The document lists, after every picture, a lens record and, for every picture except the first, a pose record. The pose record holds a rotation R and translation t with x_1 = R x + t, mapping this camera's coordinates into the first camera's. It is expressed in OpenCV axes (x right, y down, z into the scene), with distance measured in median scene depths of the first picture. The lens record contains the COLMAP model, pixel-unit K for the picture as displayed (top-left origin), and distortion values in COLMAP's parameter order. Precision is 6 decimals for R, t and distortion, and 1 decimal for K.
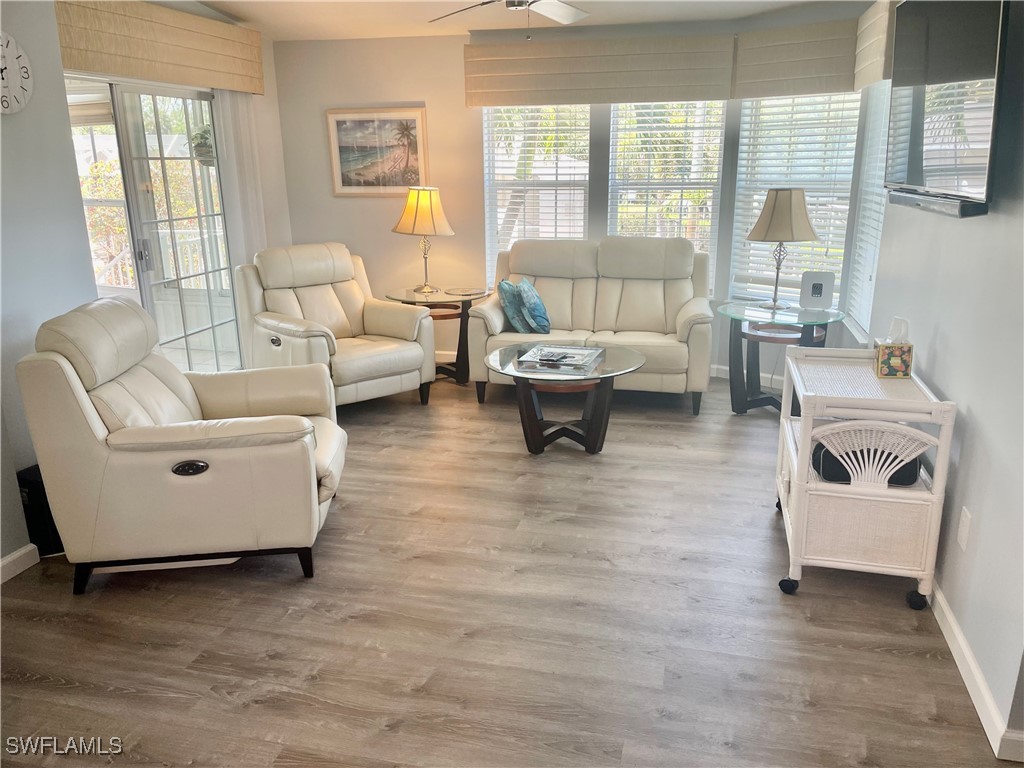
lens RADIAL K [[777.0, 0, 512.0], [0, 777.0, 384.0], [0, 0, 1]] dist [0.079361, -0.125473]
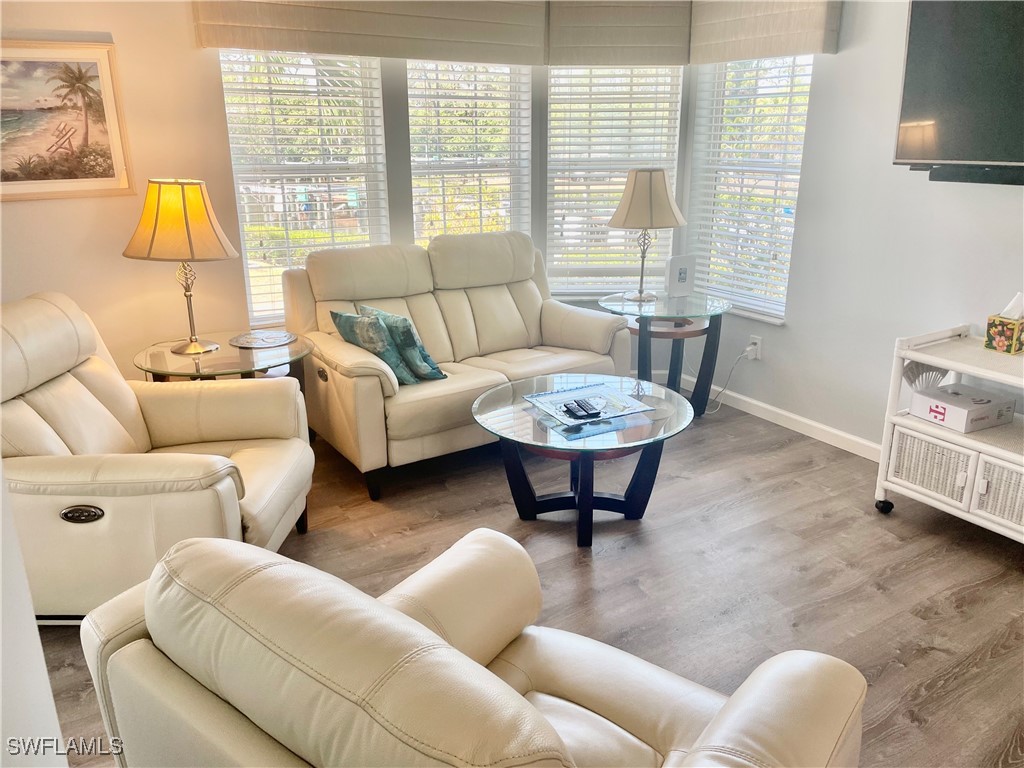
lens RADIAL K [[777.0, 0, 512.0], [0, 777.0, 384.0], [0, 0, 1]] dist [0.079361, -0.125473]
pose [[0.689561, -0.213895, 0.691921, -0.386925], [0.197137, 0.974752, 0.104862, -0.115557], [-0.696881, 0.064095, 0.714317, 0.417229]]
